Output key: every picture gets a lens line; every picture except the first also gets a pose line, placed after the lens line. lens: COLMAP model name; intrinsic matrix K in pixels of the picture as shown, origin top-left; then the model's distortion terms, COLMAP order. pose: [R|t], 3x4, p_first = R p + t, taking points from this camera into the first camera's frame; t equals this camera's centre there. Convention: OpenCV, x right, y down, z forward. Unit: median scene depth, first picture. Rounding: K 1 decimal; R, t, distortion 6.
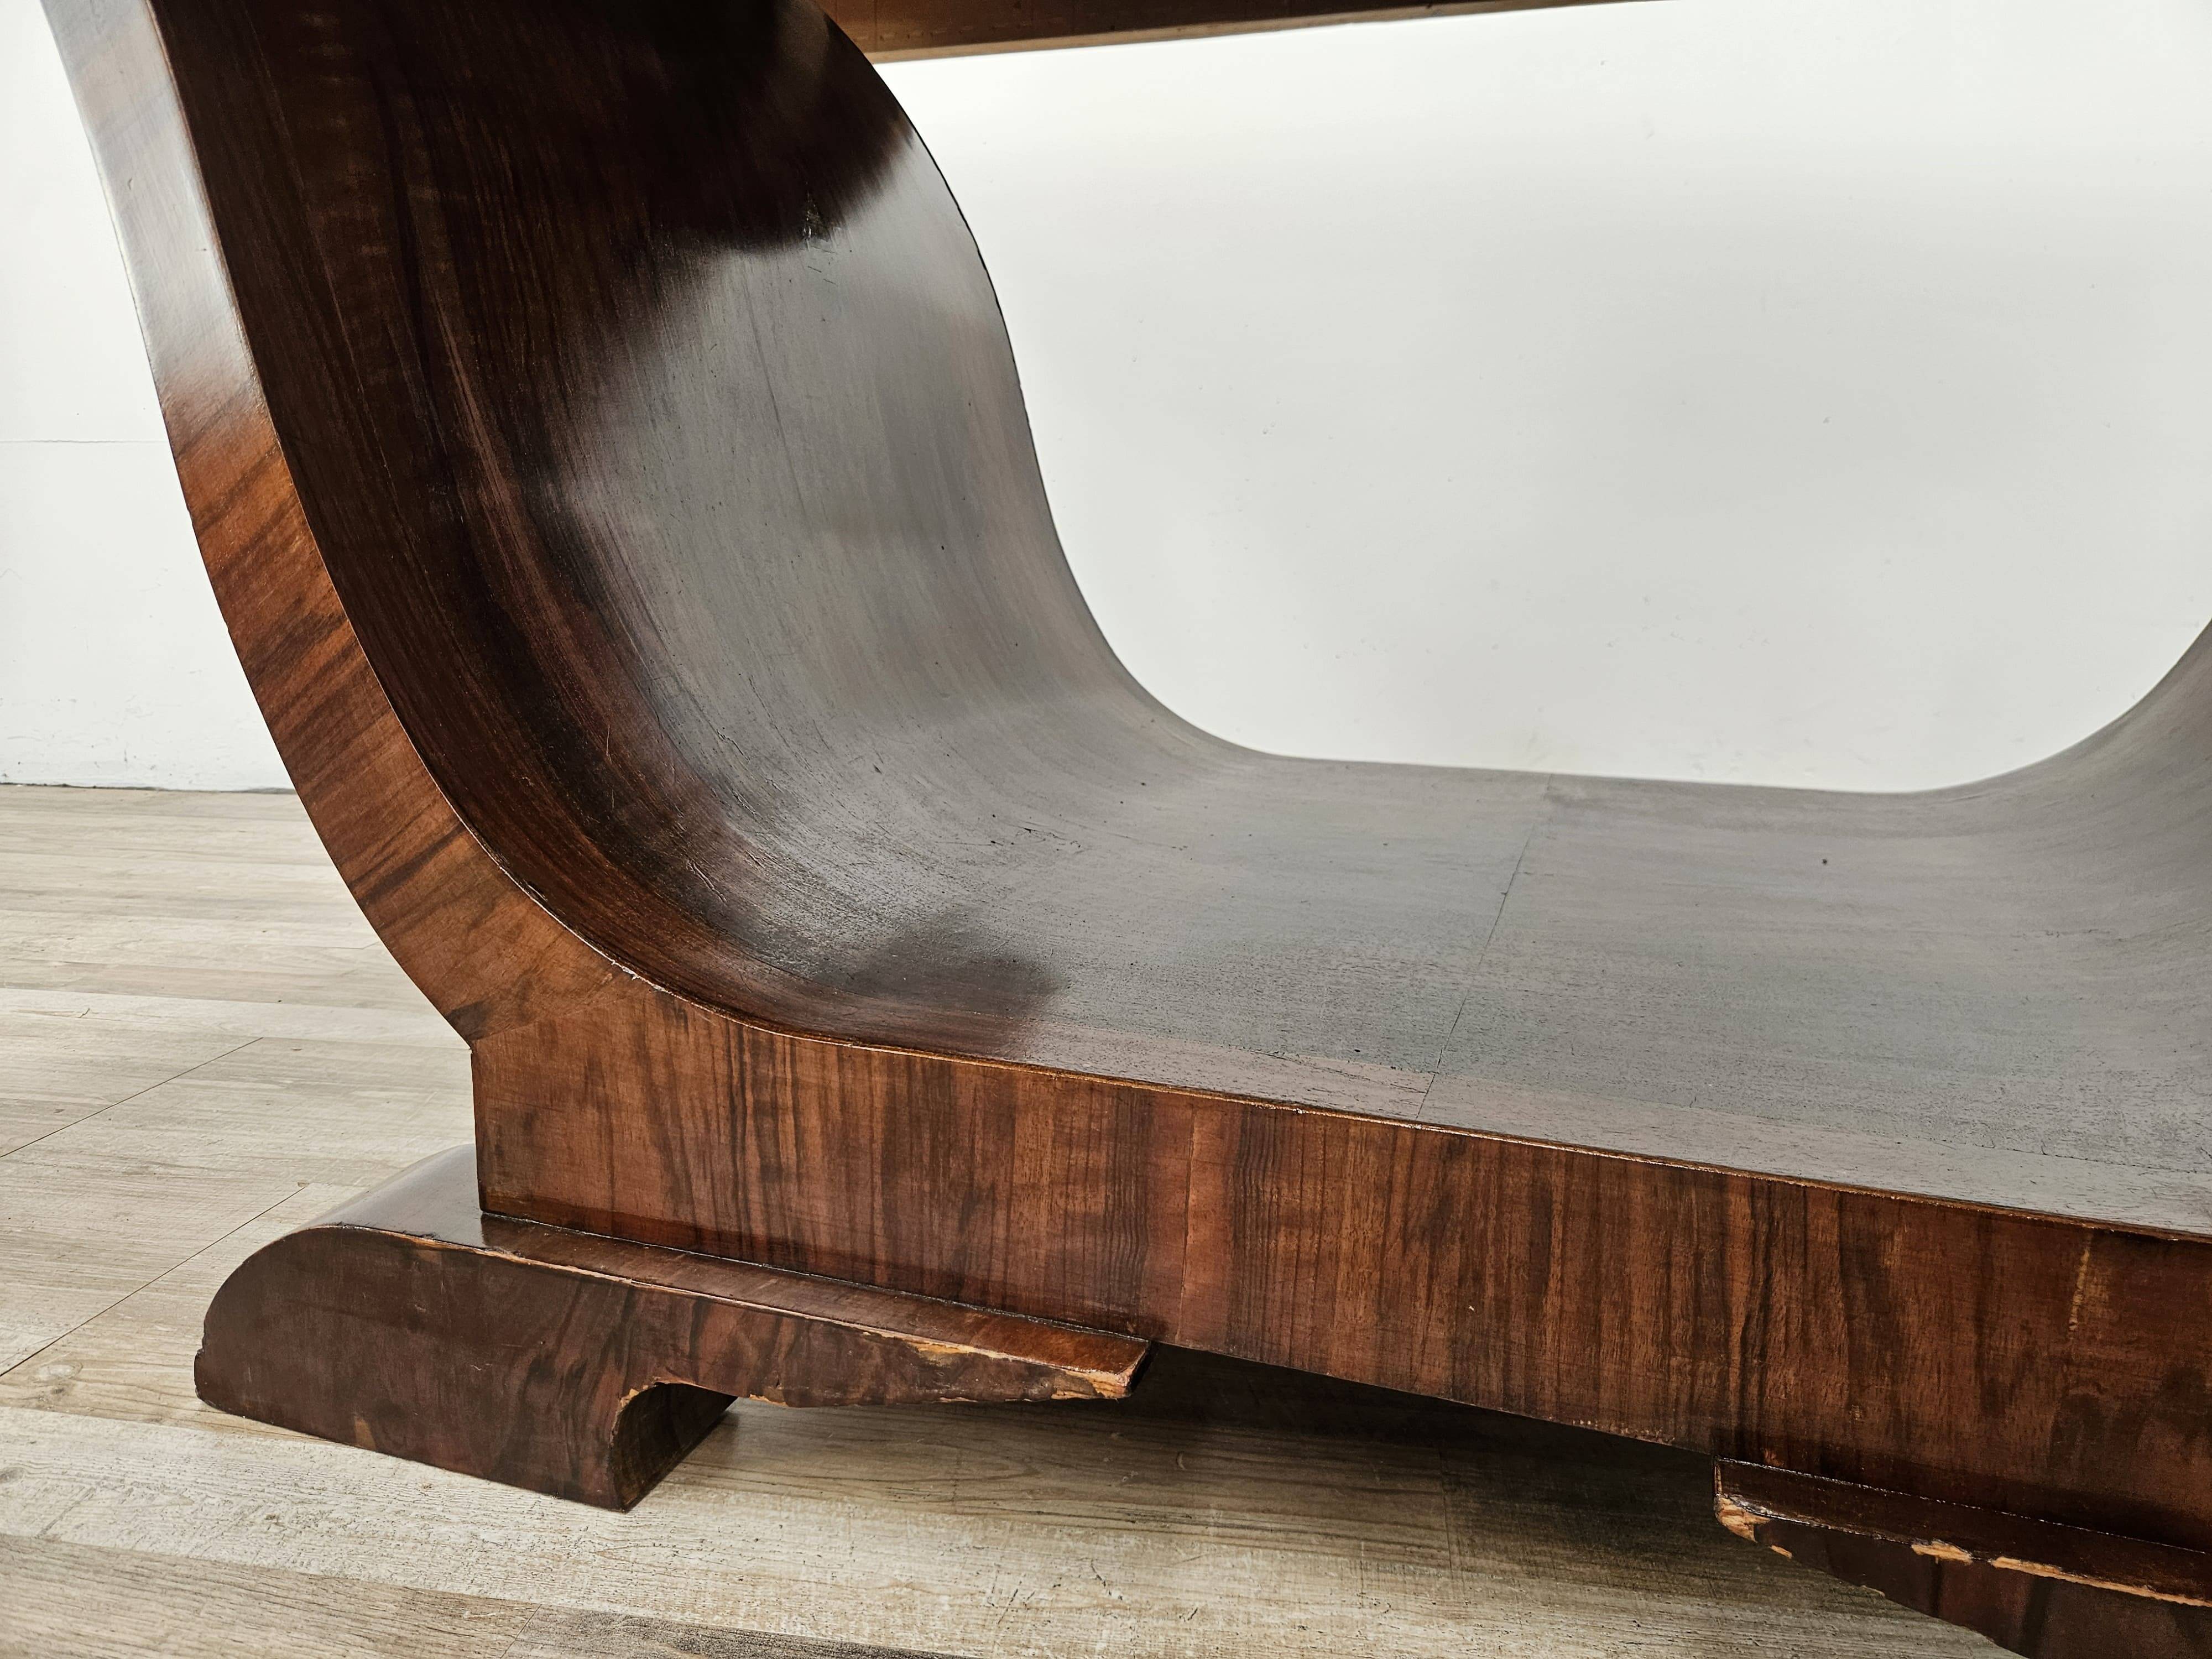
lens RADIAL K [[1503.2, 0, 1113.6], [0, 1503.2, 803.1], [0, 0, 1]] dist [0.044170, -0.052298]
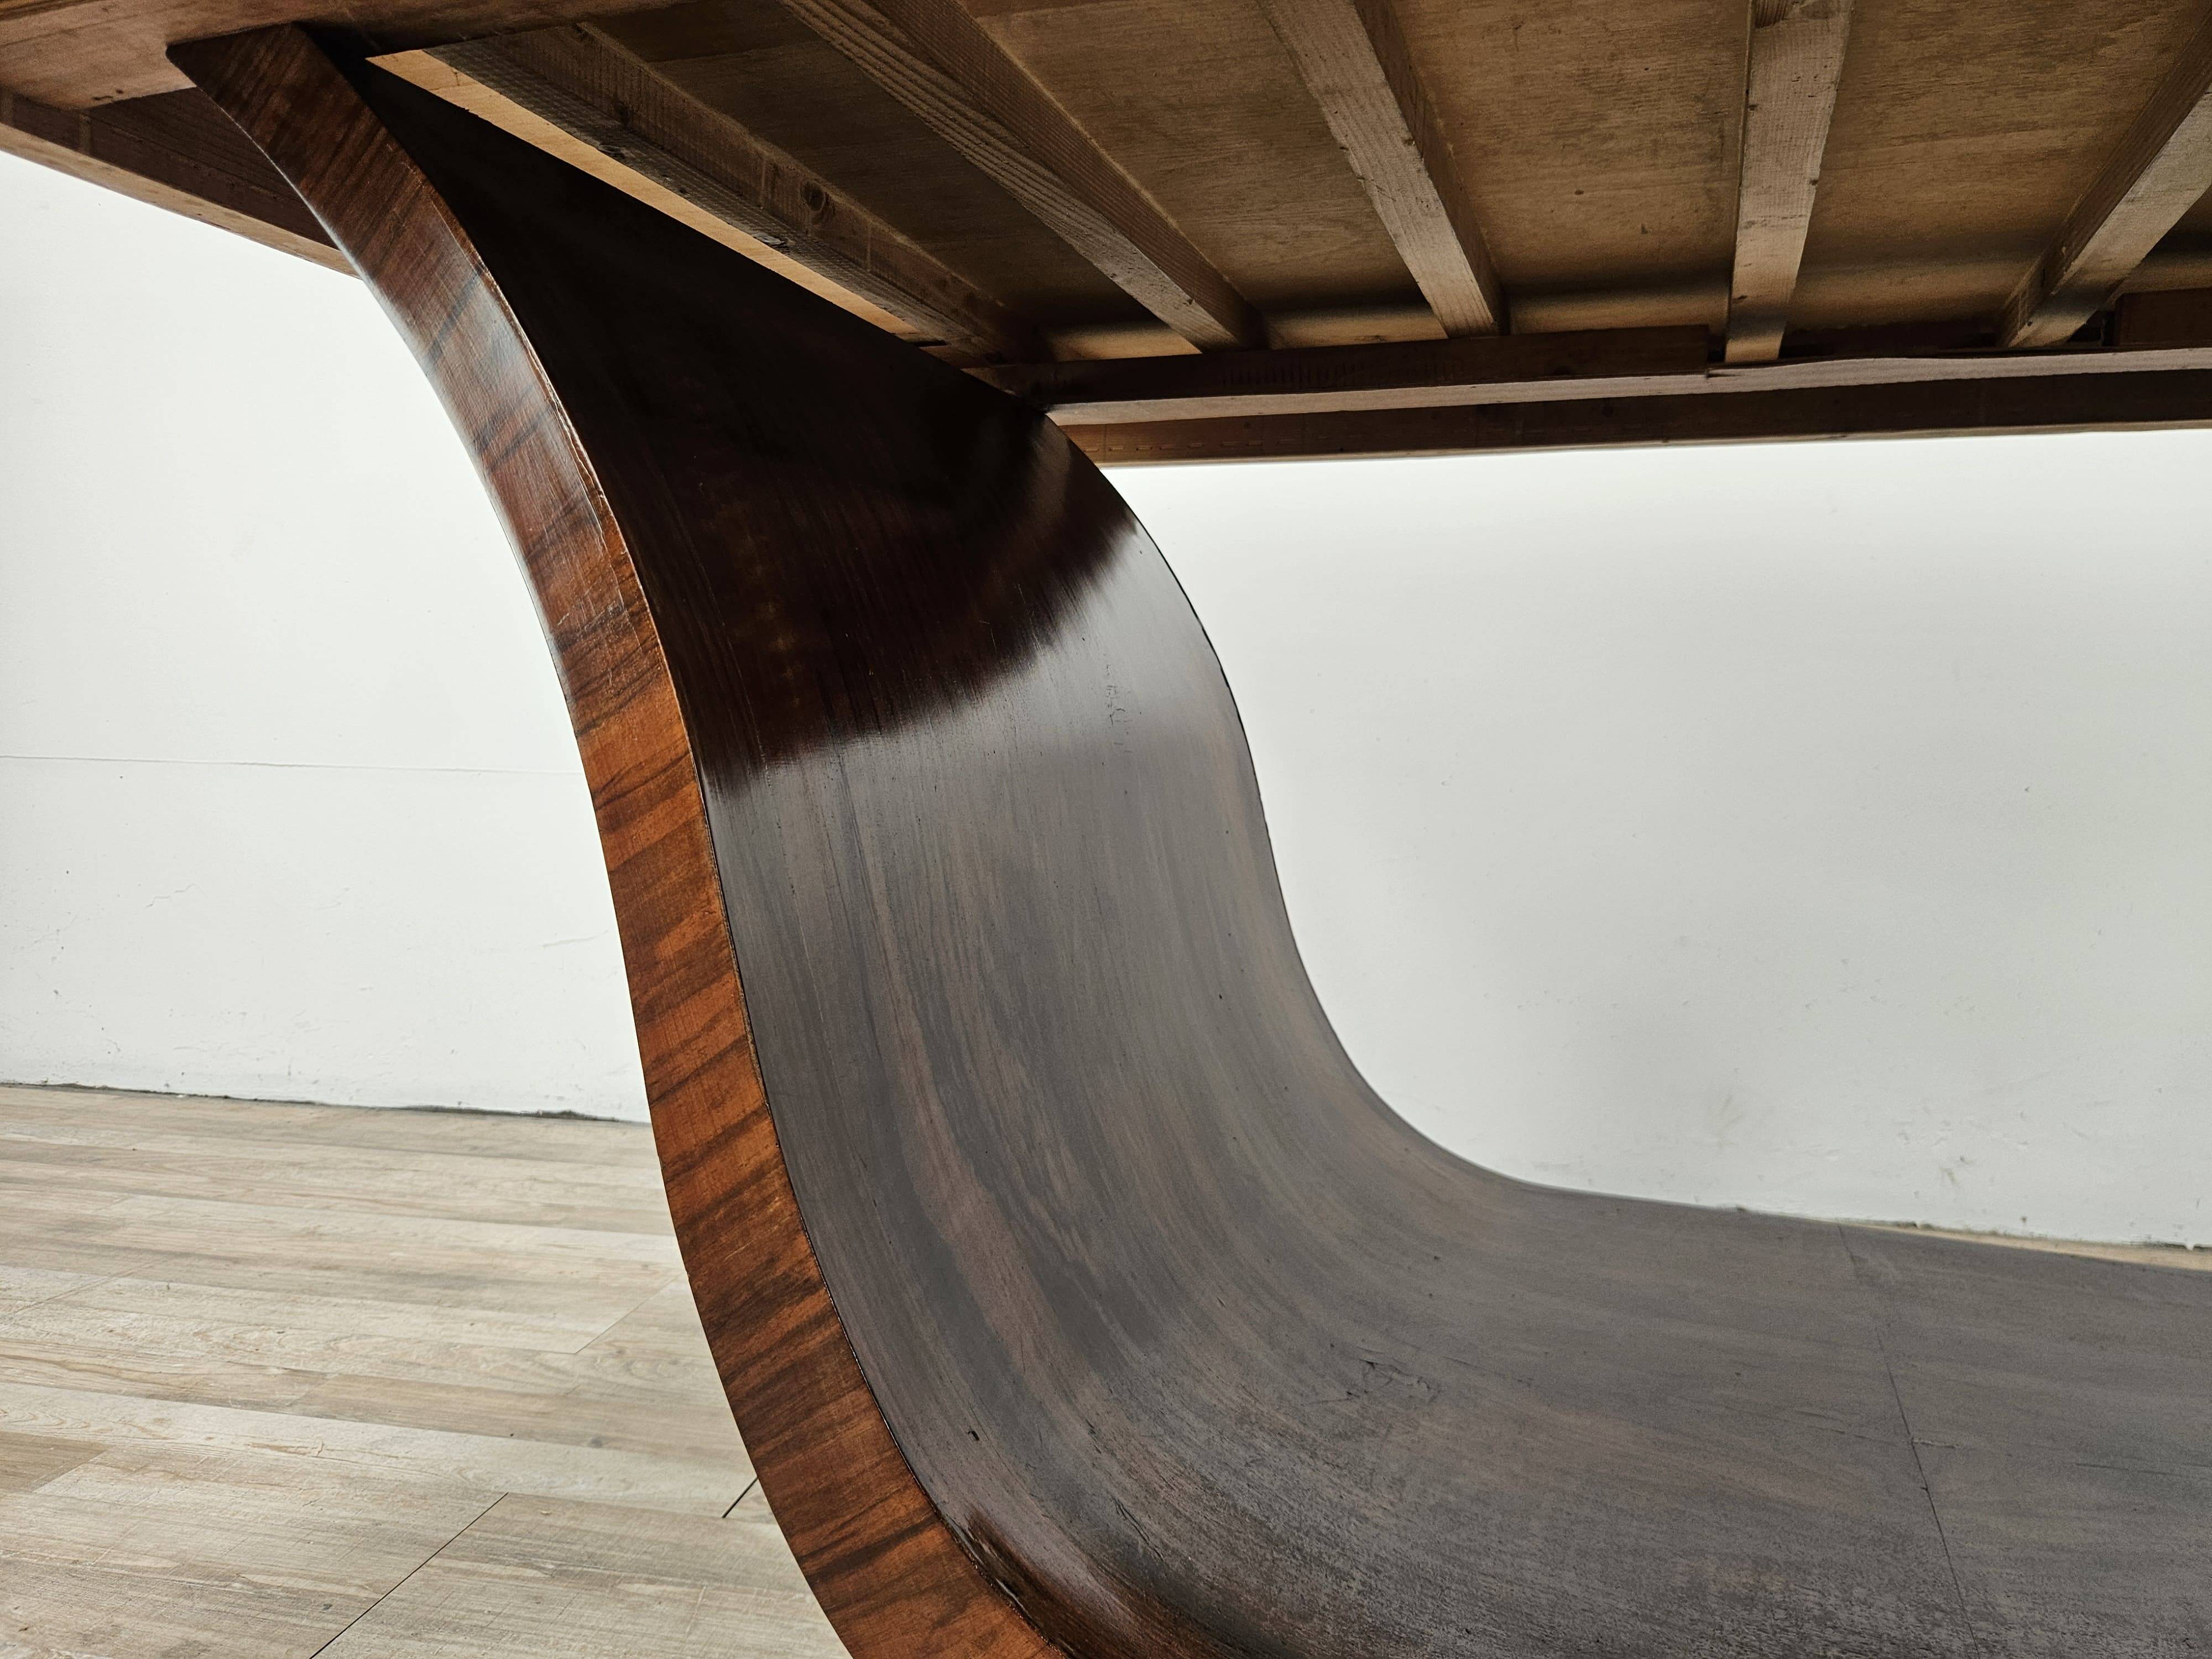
lens RADIAL K [[1503.9, 0, 1102.4], [0, 1503.9, 813.9], [0, 0, 1]] dist [0.036181, -0.043214]
pose [[0.999270, 0.014554, -0.035319, -0.241841], [-0.018953, 0.991647, -0.127579, -0.247236], [0.033168, 0.128155, 0.991199, 0.001219]]
